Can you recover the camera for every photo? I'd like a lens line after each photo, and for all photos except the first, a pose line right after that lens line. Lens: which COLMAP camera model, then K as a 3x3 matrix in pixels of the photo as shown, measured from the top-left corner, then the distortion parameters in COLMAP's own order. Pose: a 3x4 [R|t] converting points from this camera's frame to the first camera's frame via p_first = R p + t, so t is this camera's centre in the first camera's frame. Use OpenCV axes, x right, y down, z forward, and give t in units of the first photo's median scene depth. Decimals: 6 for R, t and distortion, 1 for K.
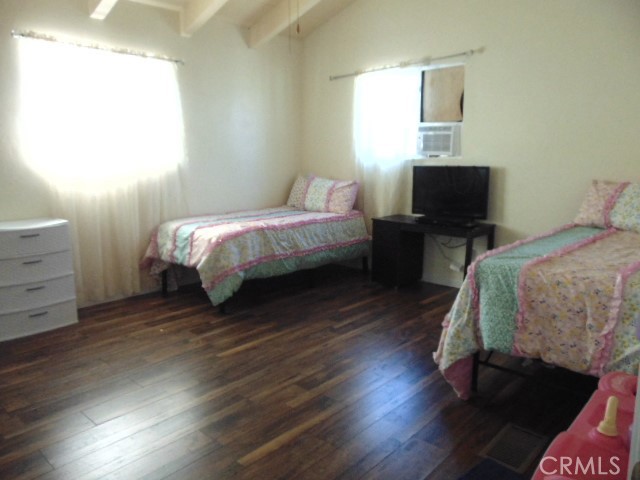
lens RADIAL K [[486.8, 0, 320.0], [0, 486.8, 240.0], [0, 0, 1]] dist [-0.031481, 0.102064]
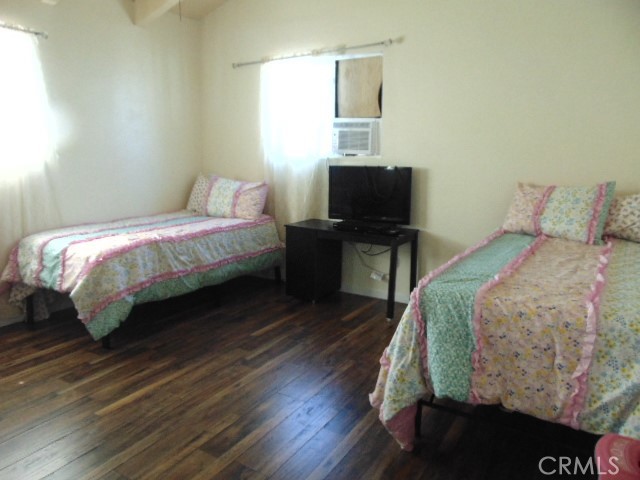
lens RADIAL K [[486.8, 0, 320.0], [0, 486.8, 240.0], [0, 0, 1]] dist [-0.031481, 0.102064]
pose [[0.981098, -0.027524, 0.191542, -0.001759], [0.025494, 0.999590, 0.013051, -0.032284], [-0.191823, -0.007922, 0.981398, 0.138335]]
